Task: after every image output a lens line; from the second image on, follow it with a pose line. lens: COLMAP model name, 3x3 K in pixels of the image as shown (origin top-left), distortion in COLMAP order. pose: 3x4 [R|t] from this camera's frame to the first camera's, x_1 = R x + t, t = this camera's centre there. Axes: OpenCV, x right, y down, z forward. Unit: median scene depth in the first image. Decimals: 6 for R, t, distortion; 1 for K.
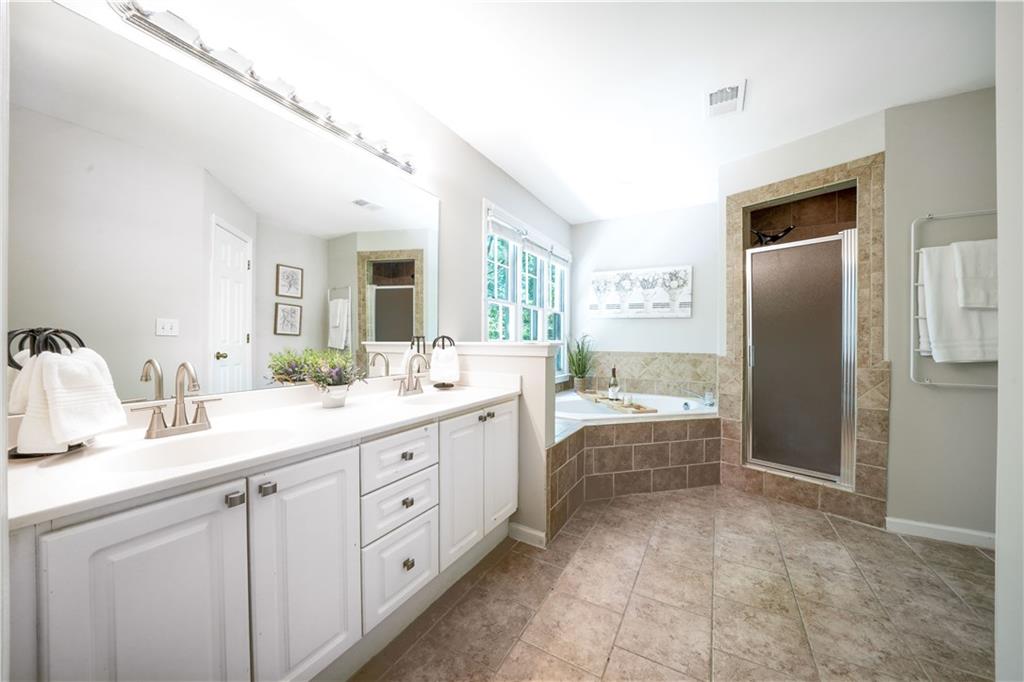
lens RADIAL K [[353.5, 0, 512.0], [0, 353.5, 341.0], [0, 0, 1]] dist [-0.026753, -0.000035]
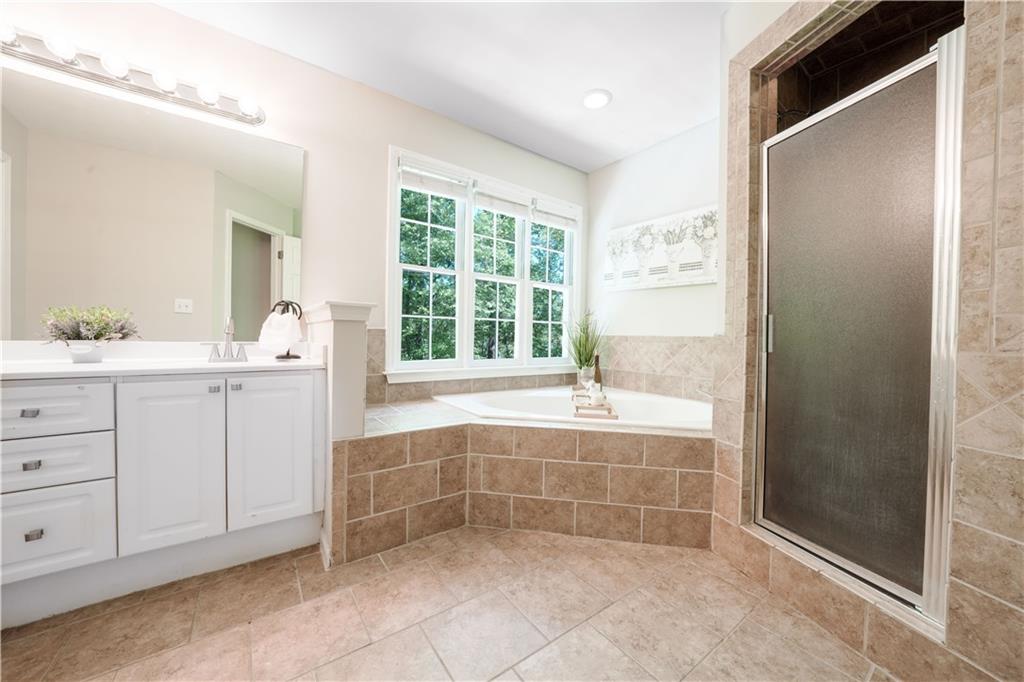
lens RADIAL K [[366.3, 0, 512.0], [0, 366.3, 341.0], [0, 0, 1]] dist [-0.025675, 0.003147]
pose [[0.915113, 0.016092, -0.402876, 0.549061], [-0.013387, 0.999865, 0.009530, 0.055140], [0.402975, -0.003328, 0.915205, 0.312187]]
